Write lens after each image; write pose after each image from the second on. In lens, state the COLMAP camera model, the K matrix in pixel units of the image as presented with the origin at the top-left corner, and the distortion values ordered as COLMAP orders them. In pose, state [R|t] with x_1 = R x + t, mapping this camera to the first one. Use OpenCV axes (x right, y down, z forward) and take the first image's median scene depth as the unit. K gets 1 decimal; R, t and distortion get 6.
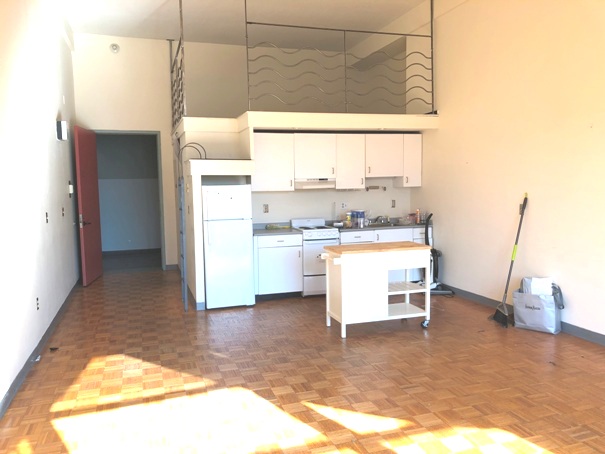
lens RADIAL K [[495.7, 0, 302.1], [0, 495.7, 215.3], [0, 0, 1]] dist [0.105438, -0.147329]
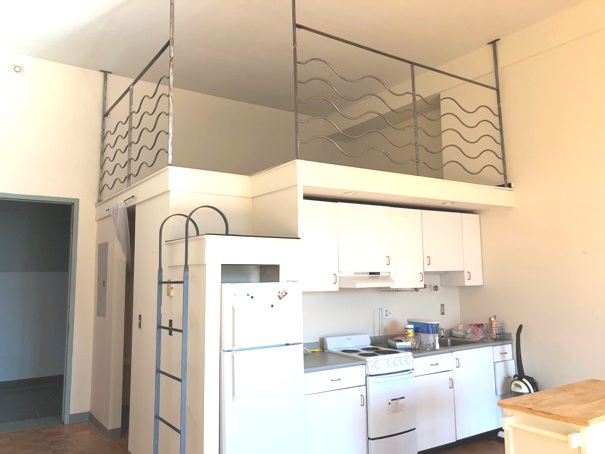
lens RADIAL K [[495.7, 0, 302.1], [0, 495.7, 215.3], [0, 0, 1]] dist [0.105438, -0.147329]
pose [[0.961876, 0.039573, 0.270606, -0.229670], [0.012786, 0.981887, -0.189036, -0.024650], [-0.273185, 0.185289, 0.943948, 0.387664]]
